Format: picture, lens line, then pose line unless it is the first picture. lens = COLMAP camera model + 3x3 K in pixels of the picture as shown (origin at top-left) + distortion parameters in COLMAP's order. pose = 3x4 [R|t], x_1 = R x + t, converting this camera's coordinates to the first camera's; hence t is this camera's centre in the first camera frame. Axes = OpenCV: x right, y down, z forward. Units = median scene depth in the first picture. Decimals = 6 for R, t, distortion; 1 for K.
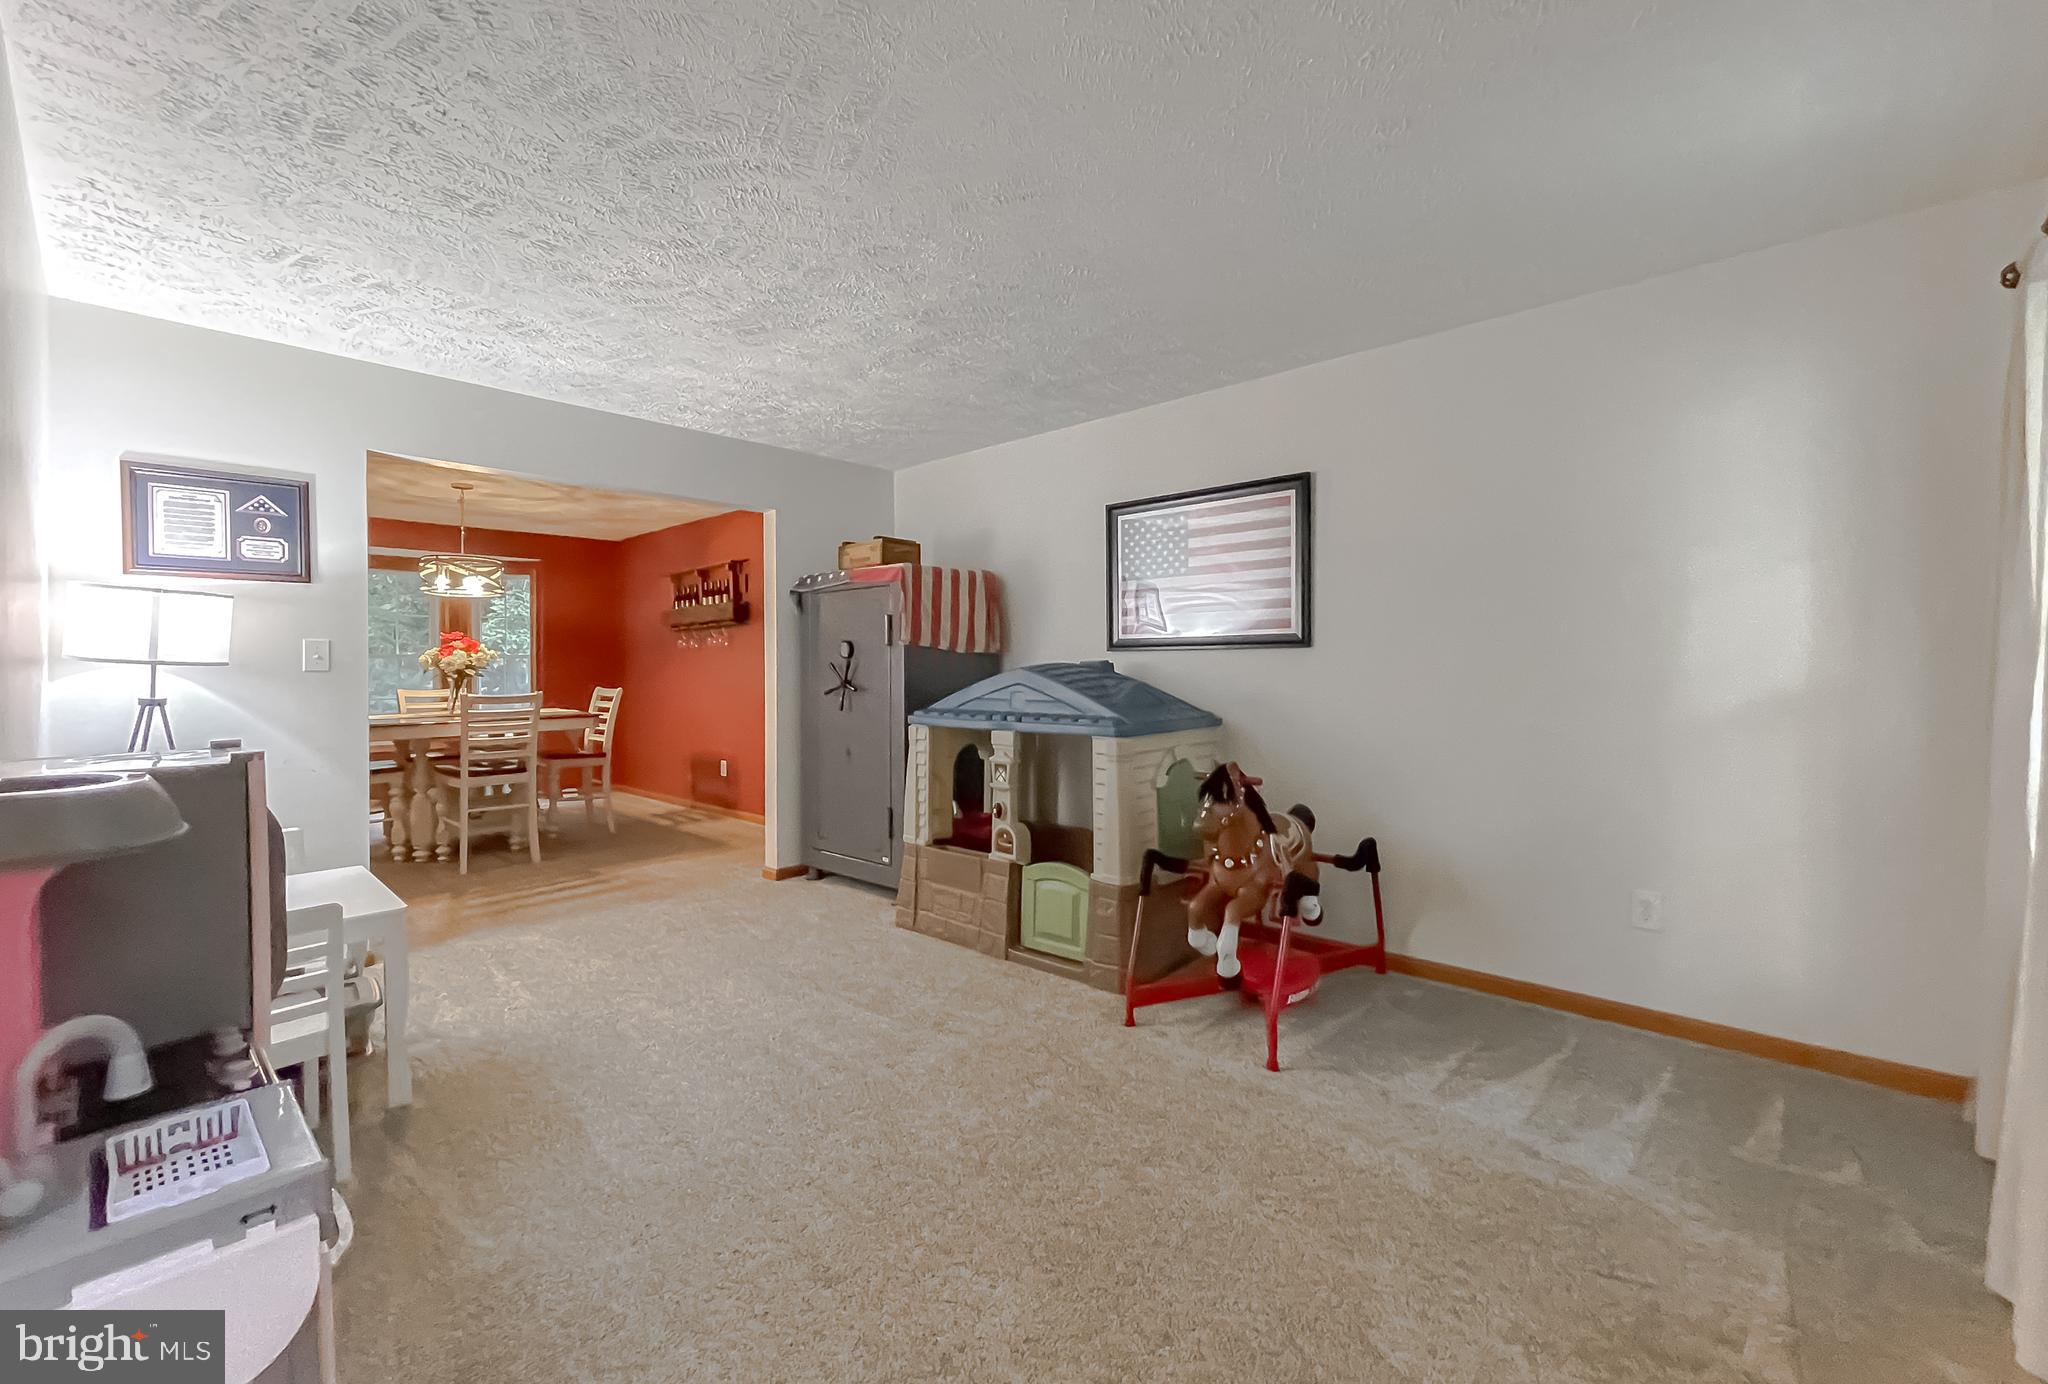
lens RADIAL K [[826.6, 0, 1022.4], [0, 826.6, 675.2], [0, 0, 1]] dist [-0.001260, -0.000051]
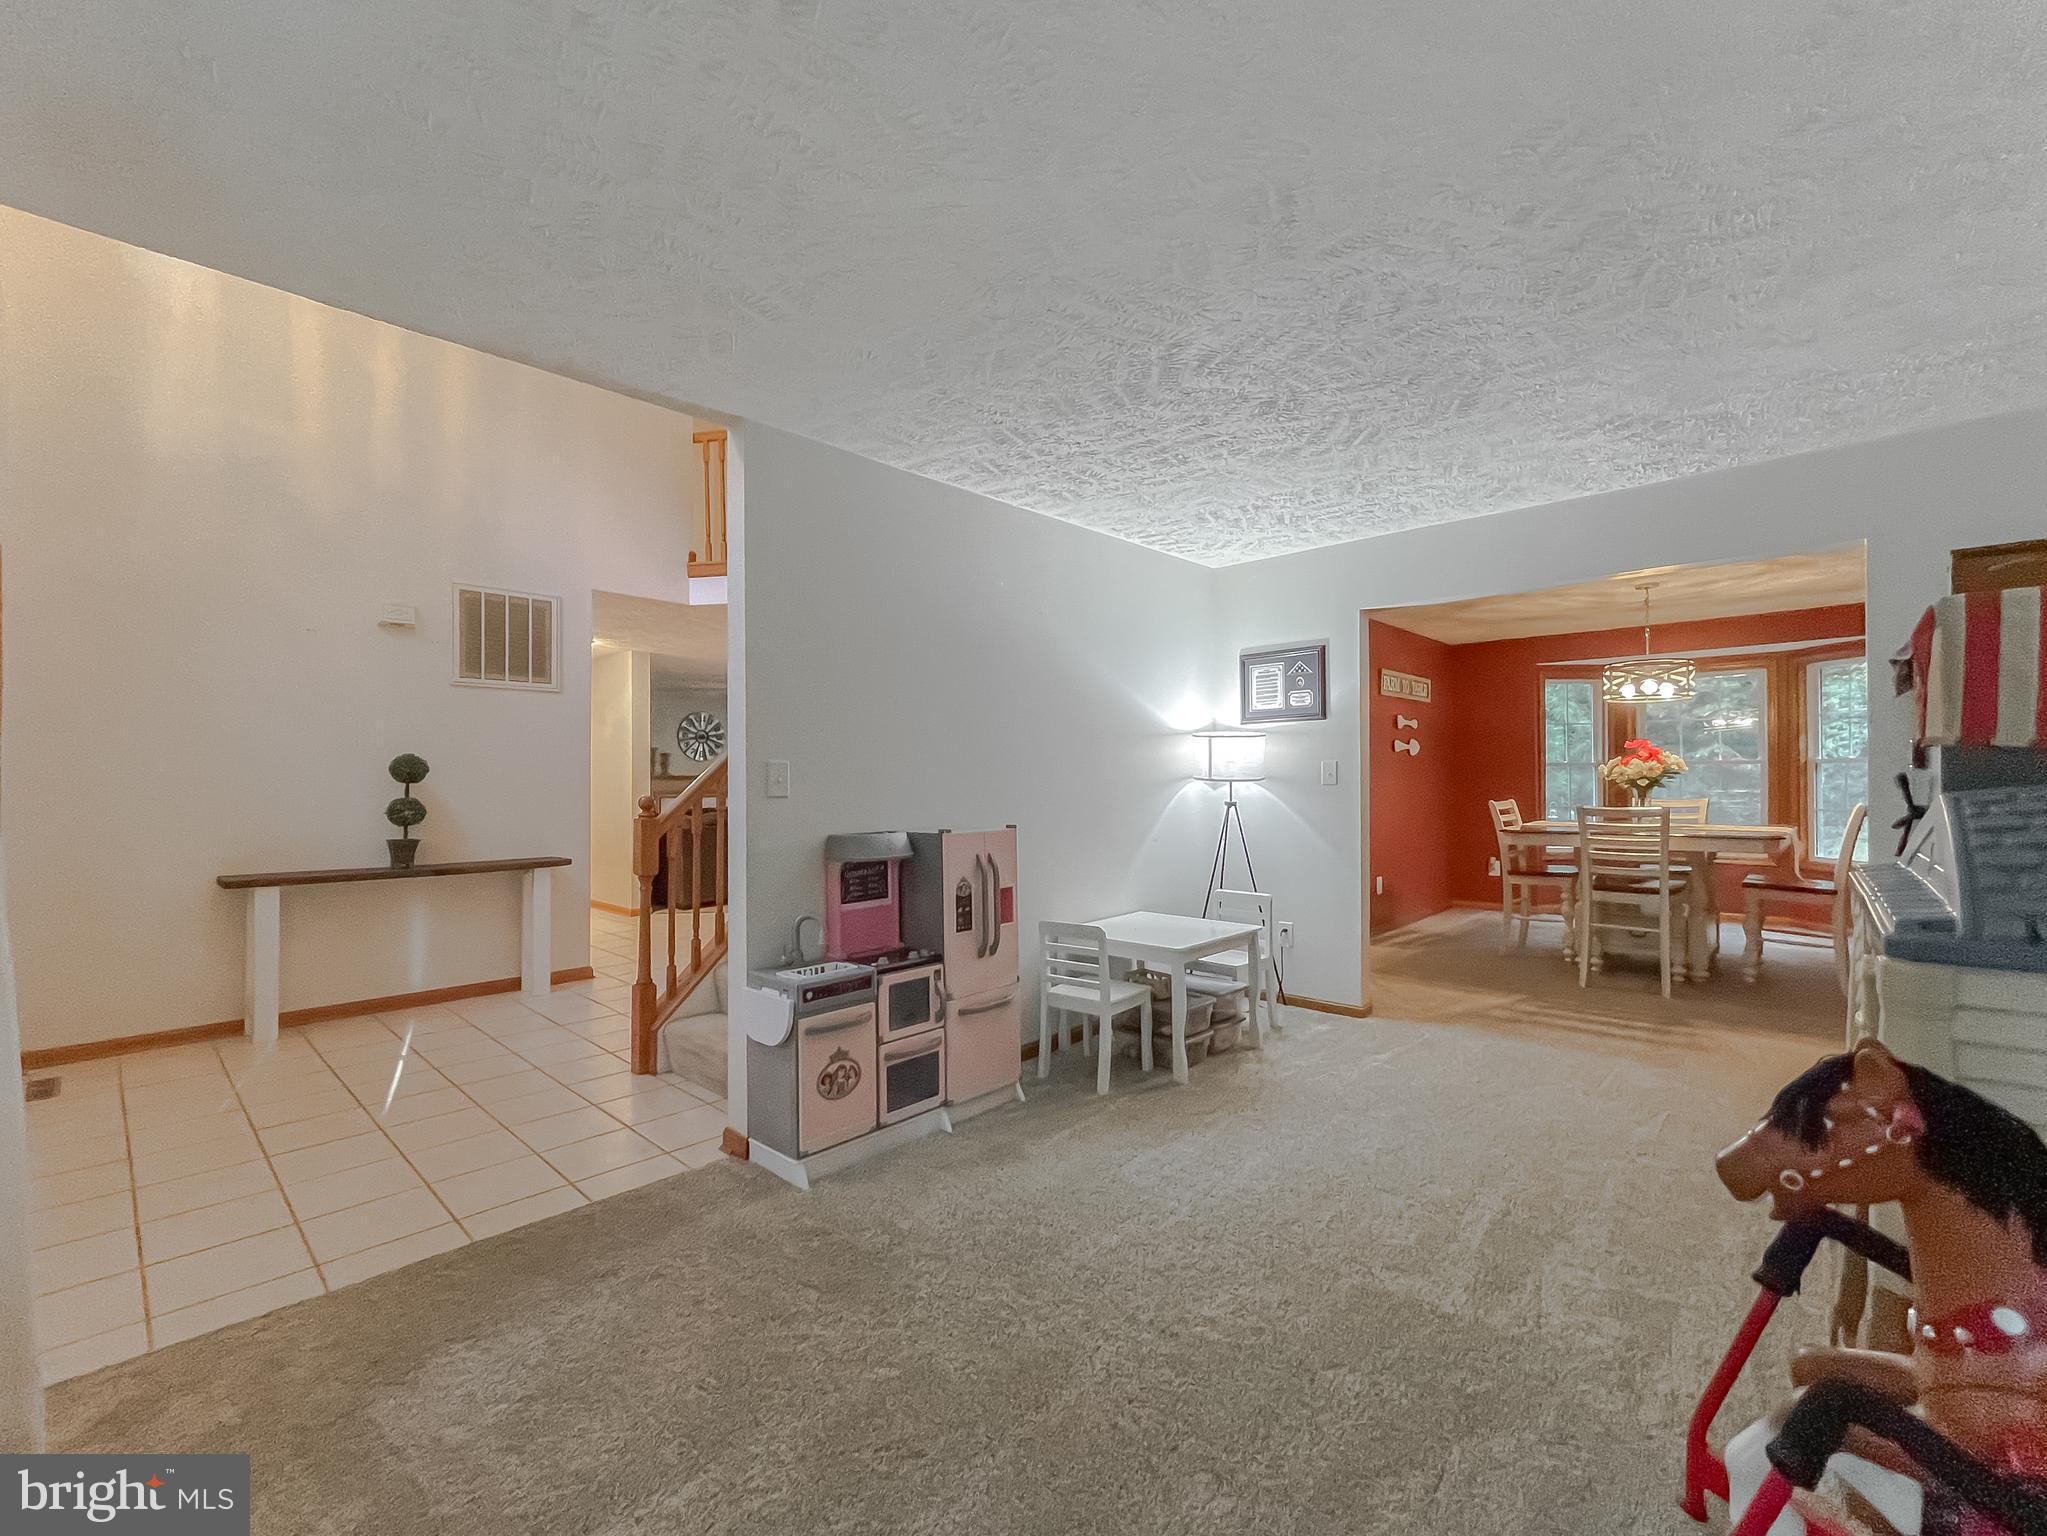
lens RADIAL K [[858.1, 0, 1013.3], [0, 858.1, 772.4], [0, 0, 1]] dist [-0.005447, 0.000452]
pose [[0.008027, -0.003914, -0.999960, 0.666742], [-0.000721, 0.999992, -0.003920, -0.023217], [0.999968, 0.000752, 0.008024, 0.595092]]
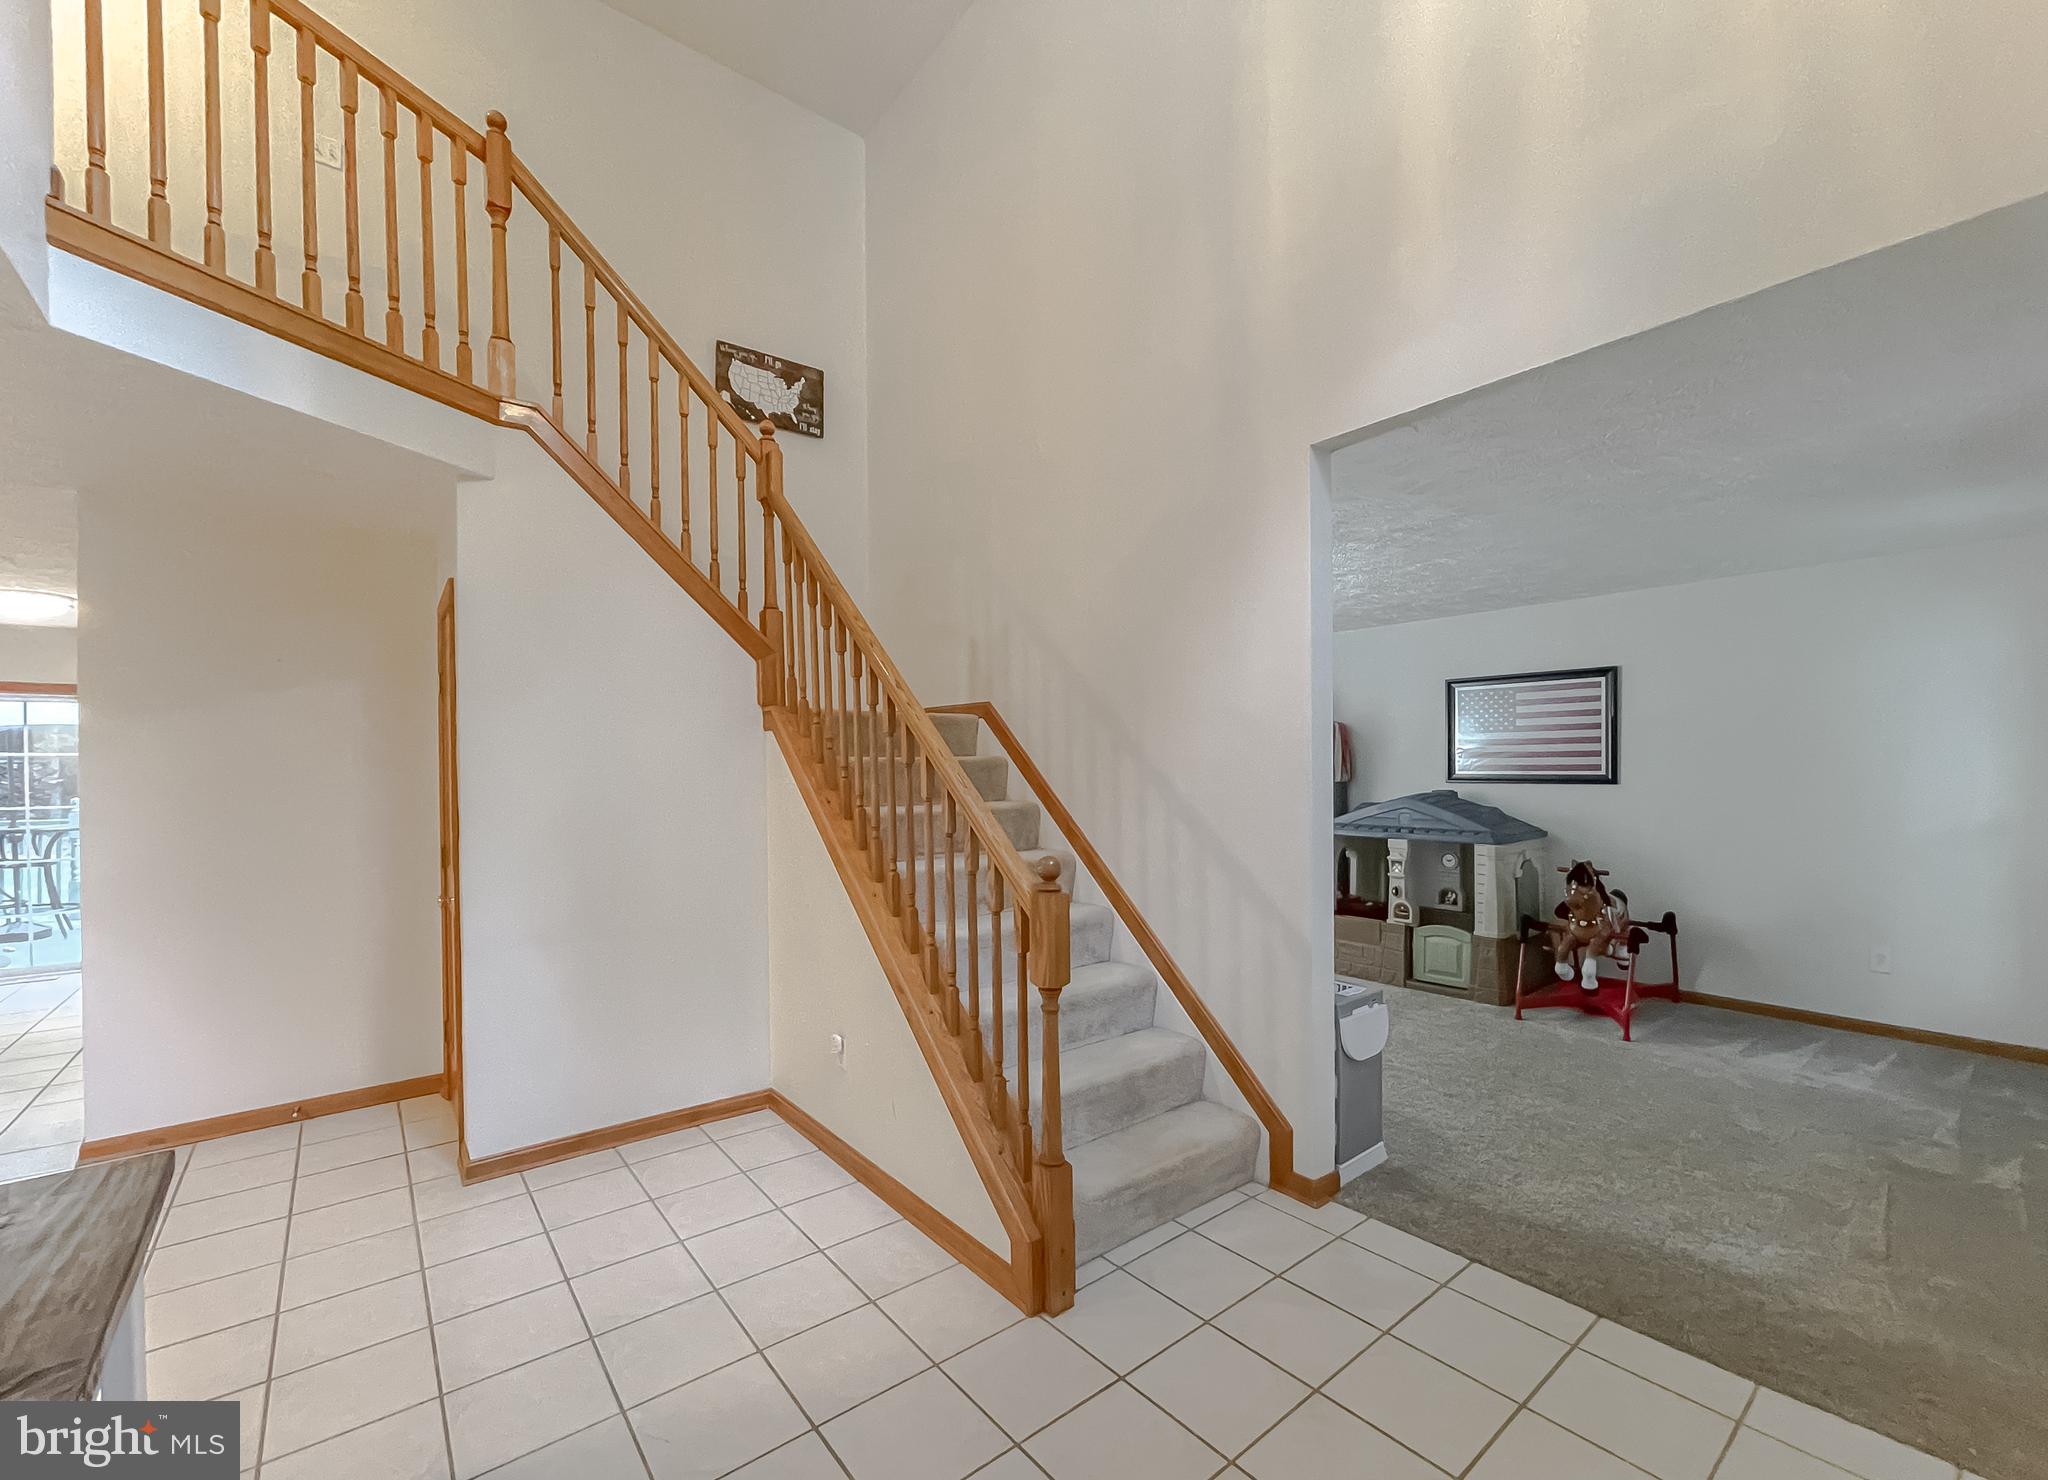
lens RADIAL K [[855.6, 0, 1004.6], [0, 855.6, 776.0], [0, 0, 1]] dist [0.004889, 0.001245]
pose [[0.988690, -0.006874, -0.149817, -0.532480], [0.008155, 0.999935, 0.007938, -0.072356], [0.149752, -0.009070, 0.988682, -0.716581]]
